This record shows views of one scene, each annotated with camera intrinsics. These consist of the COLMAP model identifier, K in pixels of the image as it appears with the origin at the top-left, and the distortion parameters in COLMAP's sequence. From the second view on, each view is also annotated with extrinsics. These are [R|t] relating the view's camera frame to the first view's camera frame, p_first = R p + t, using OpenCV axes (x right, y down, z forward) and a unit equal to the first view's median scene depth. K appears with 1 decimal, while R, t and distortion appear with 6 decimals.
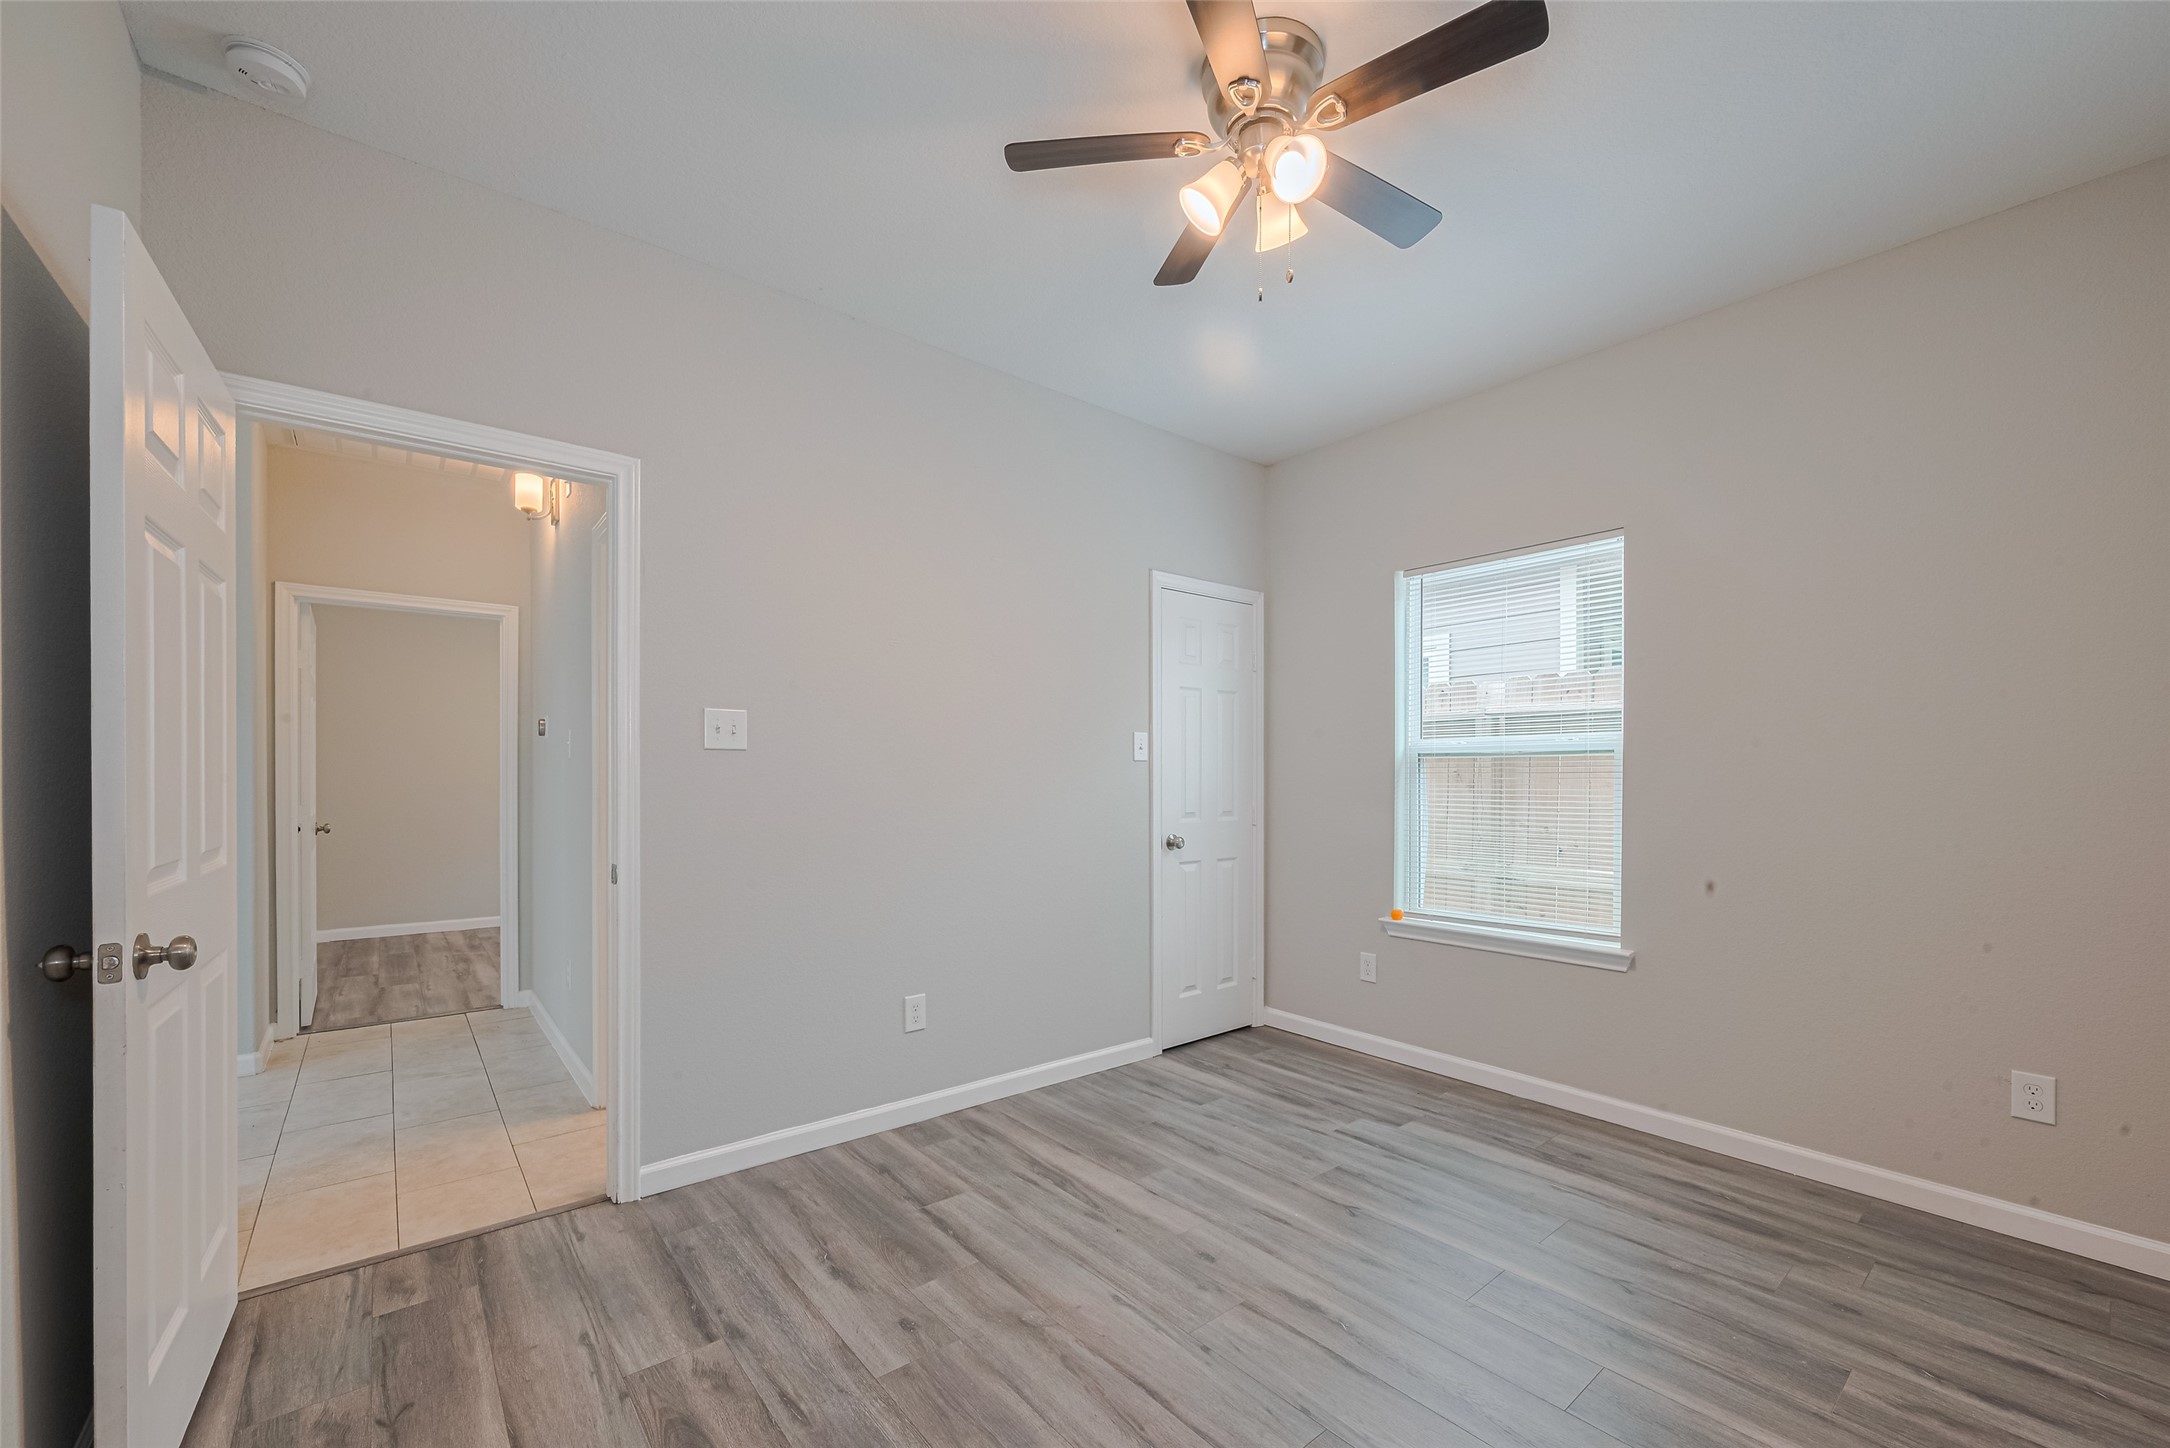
lens RADIAL K [[871.3, 0, 1109.1], [0, 871.3, 783.2], [0, 0, 1]] dist [0.001276, 0.000061]
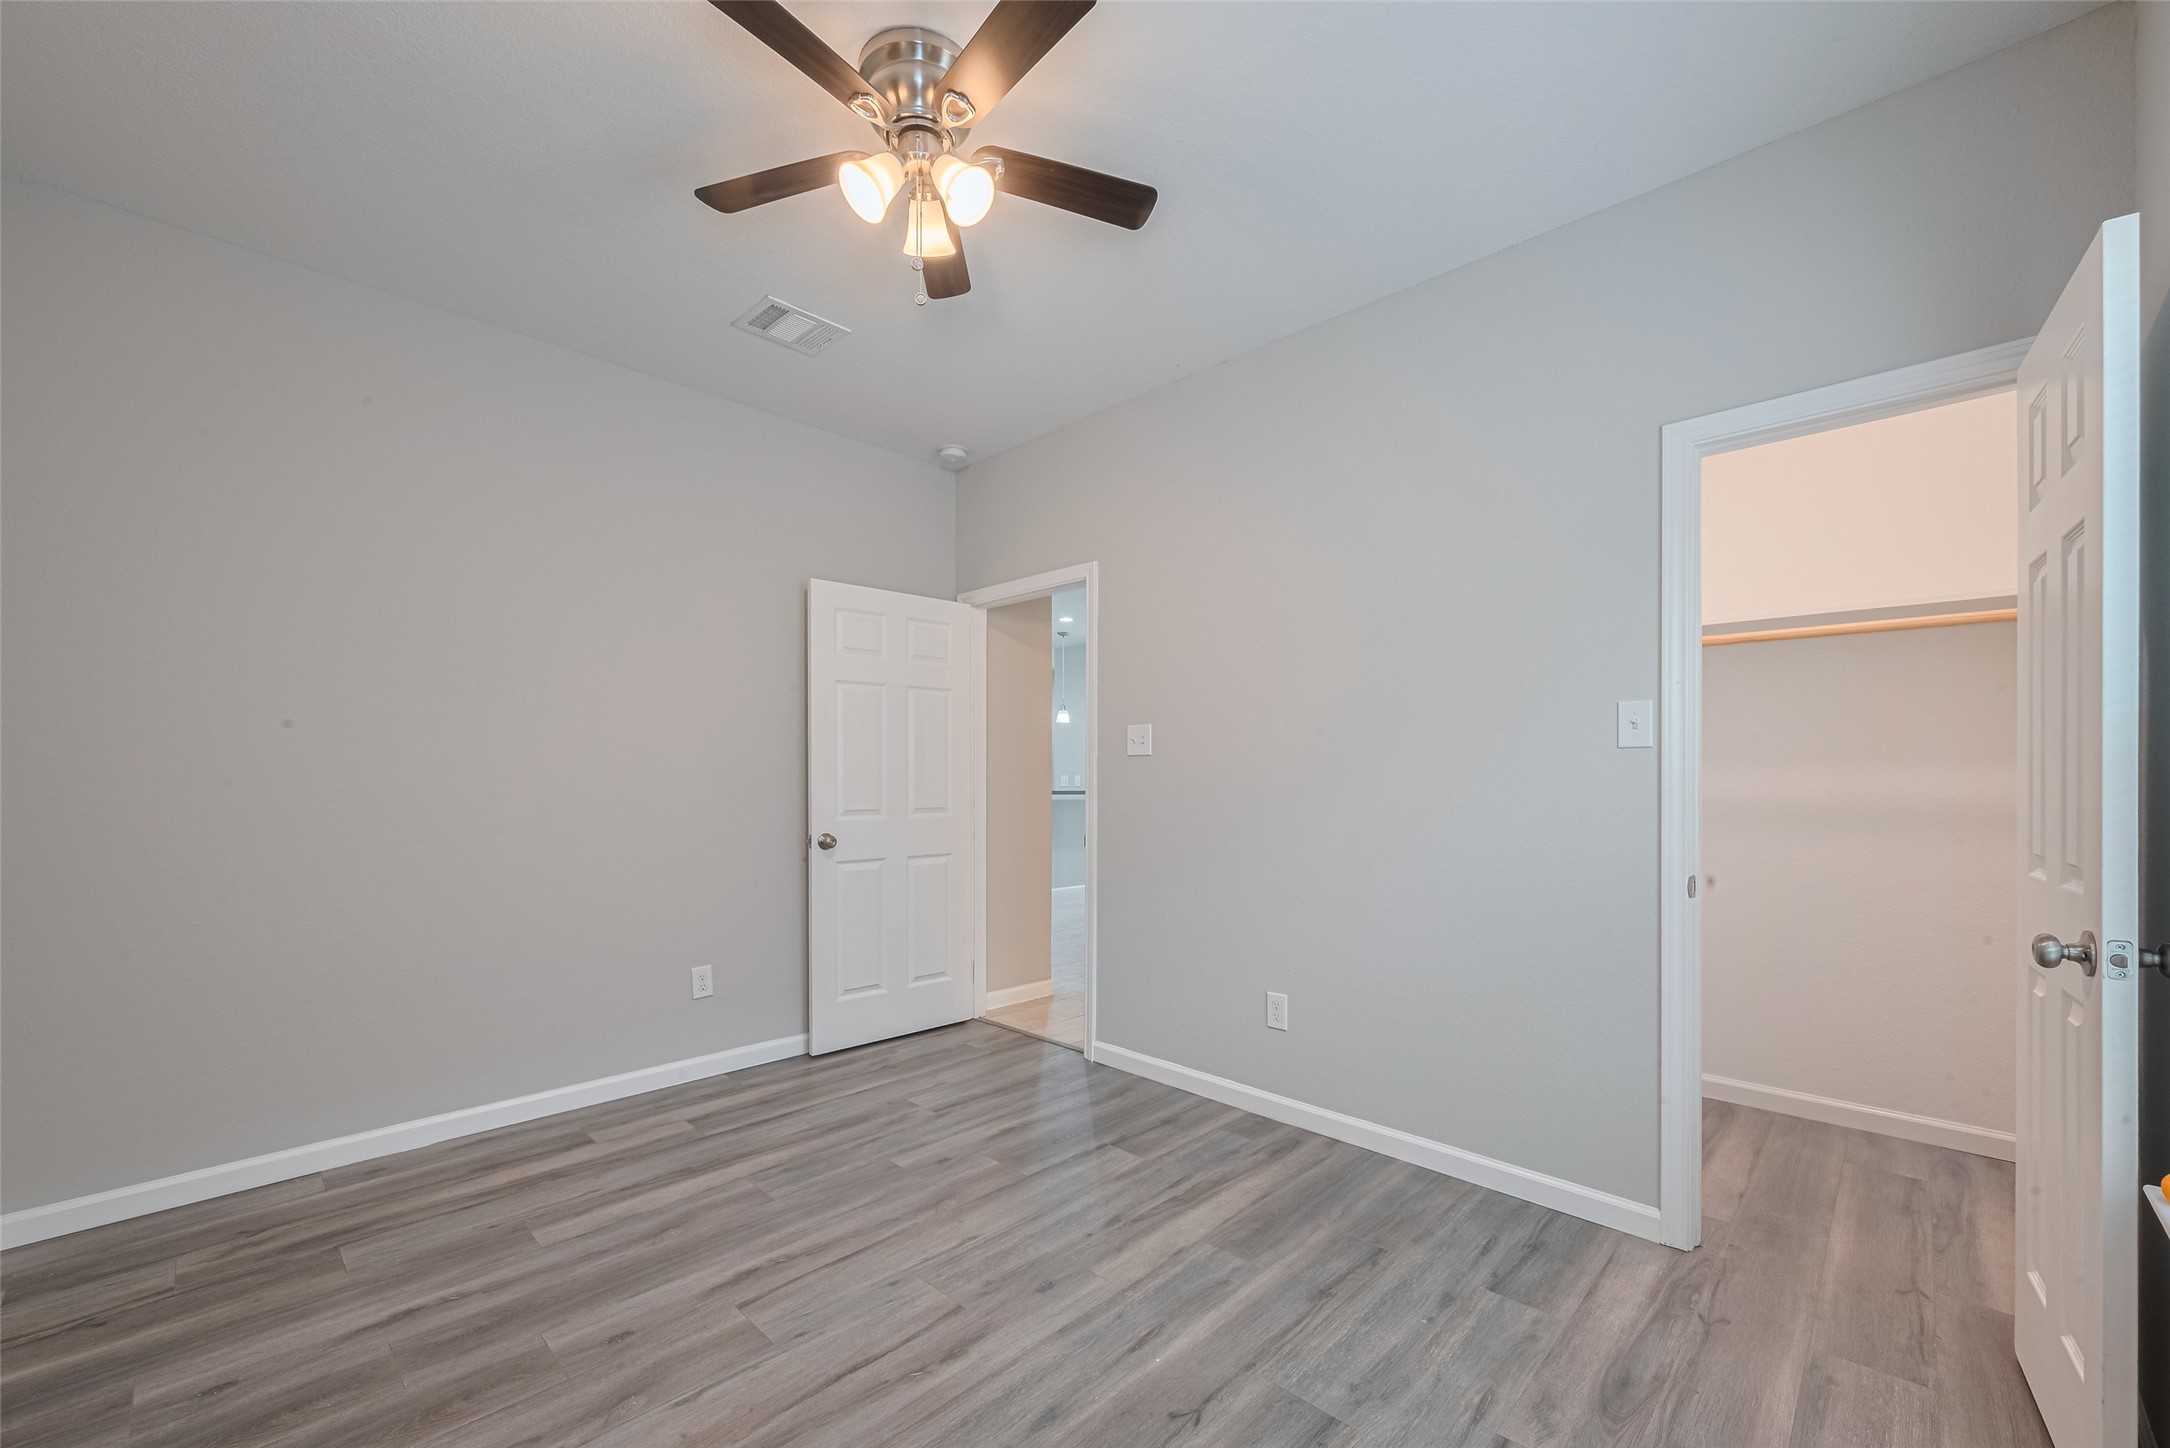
lens RADIAL K [[863.7, 0, 1079.7], [0, 863.7, 779.6], [0, 0, 1]] dist [-0.002547, -0.000070]
pose [[0.091250, -0.001933, -0.995826, 0.800169], [-0.005038, 0.999984, -0.002403, 0.001931], [0.995815, 0.005236, 0.091238, 0.732925]]
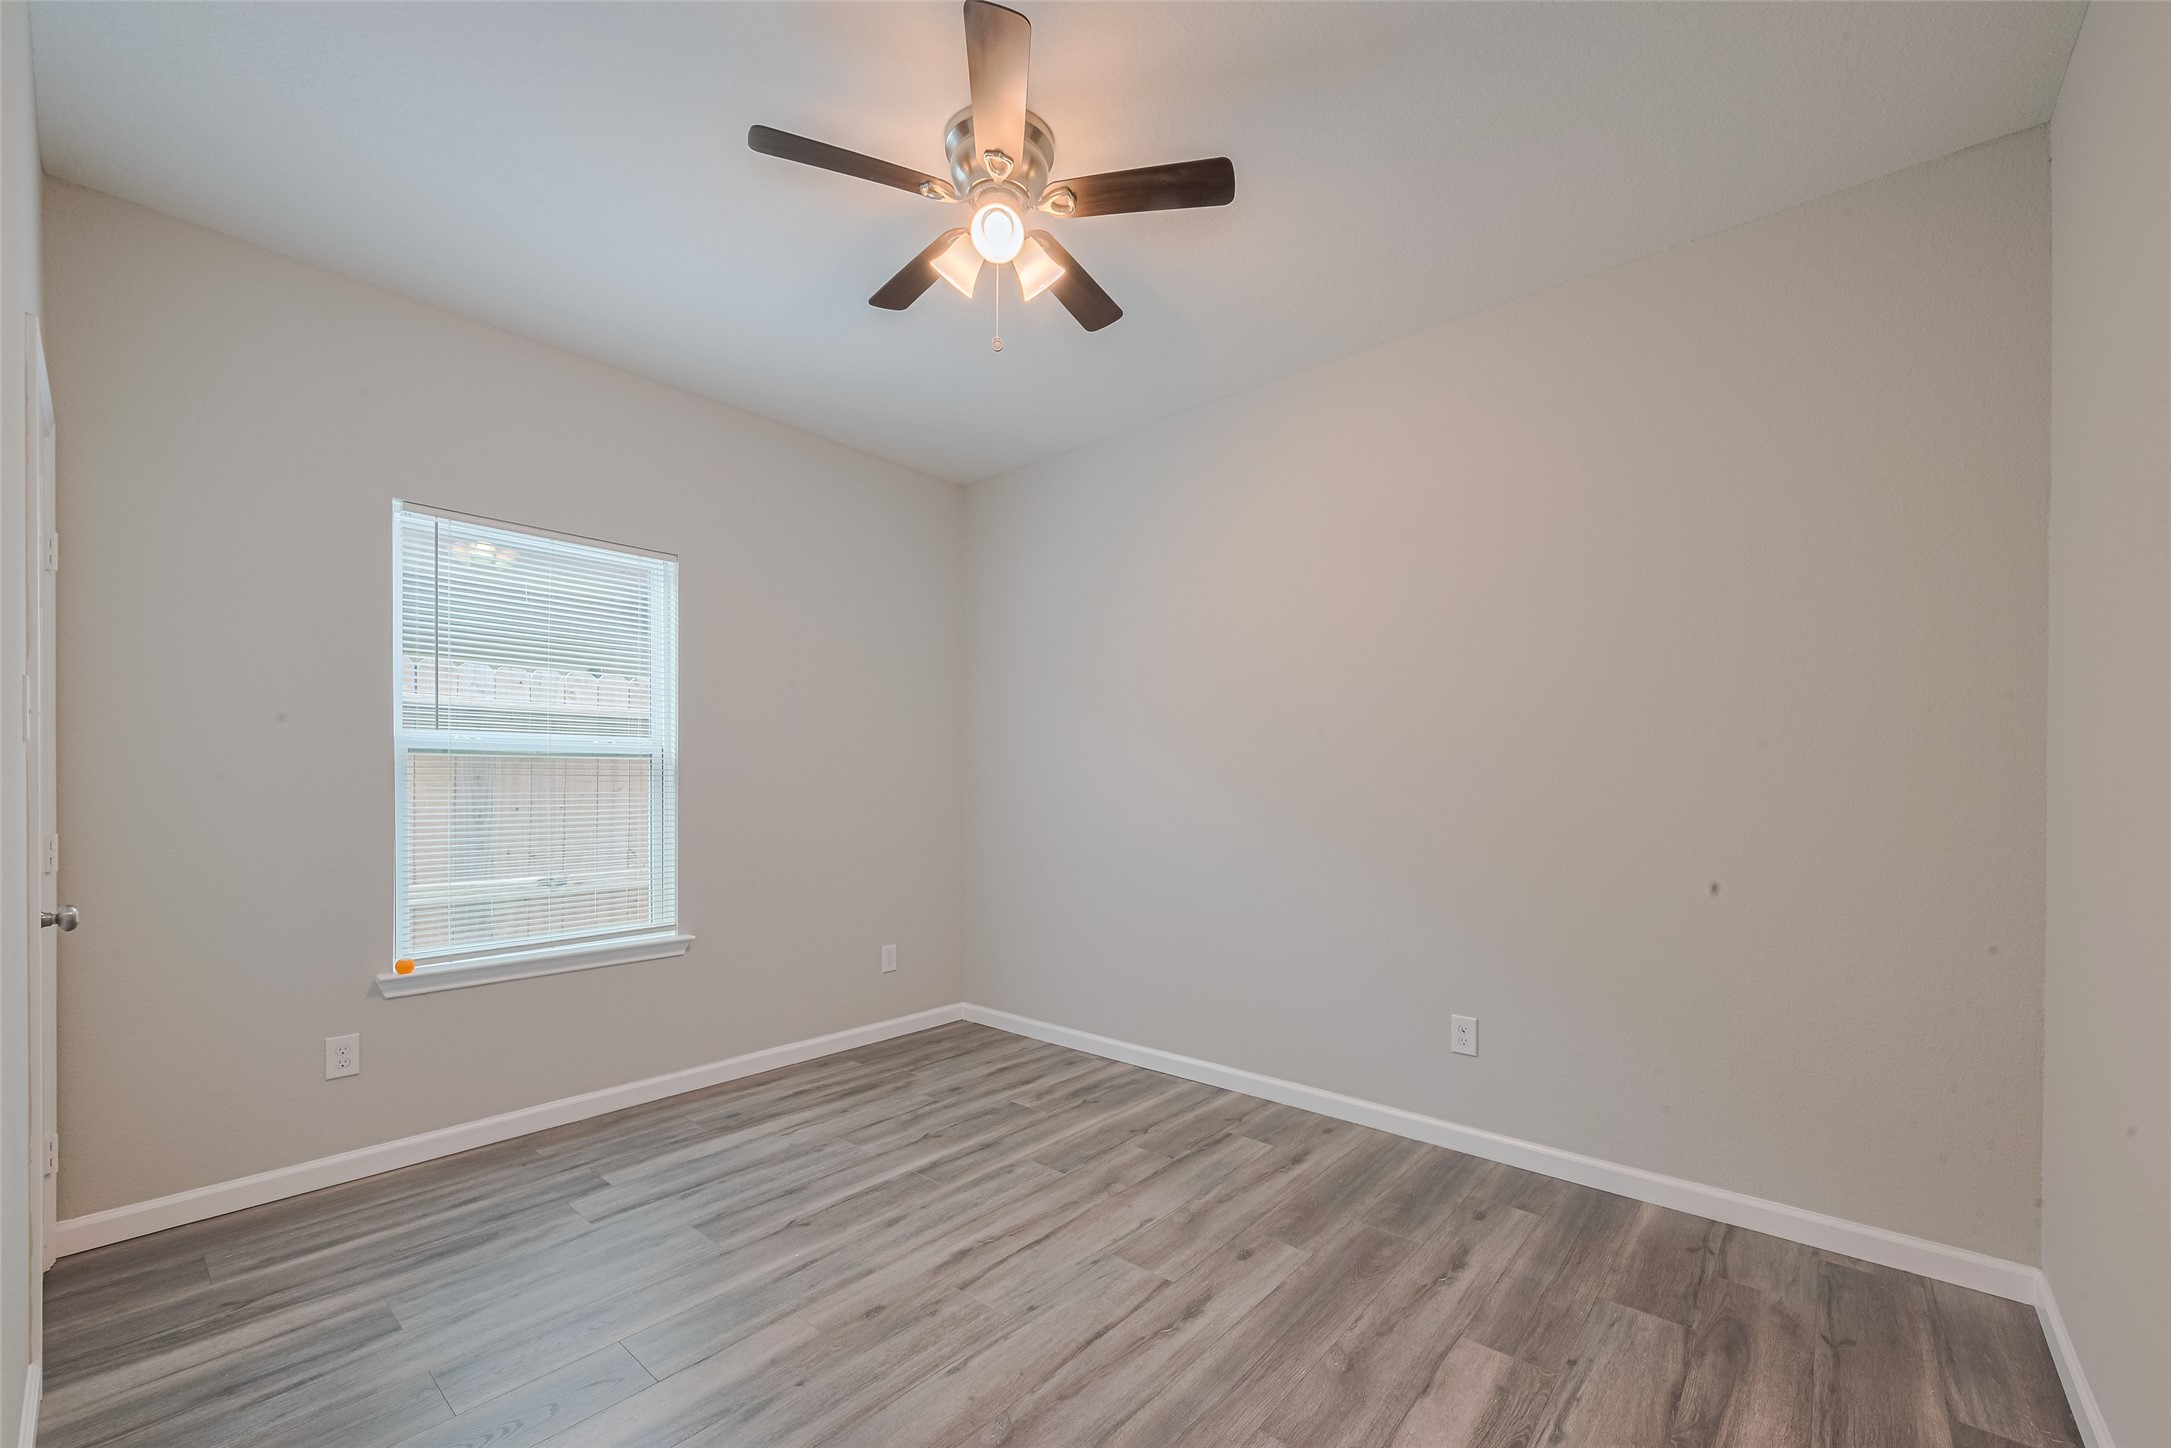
lens RADIAL K [[864.1, 0, 1080.2], [0, 864.1, 779.6], [0, 0, 1]] dist [-0.002547, -0.000070]
pose [[-0.148333, 0.000769, 0.988937, -0.622490], [0.003219, 0.999995, -0.000295, -0.006147], [-0.988932, 0.003139, -0.148335, 0.710055]]
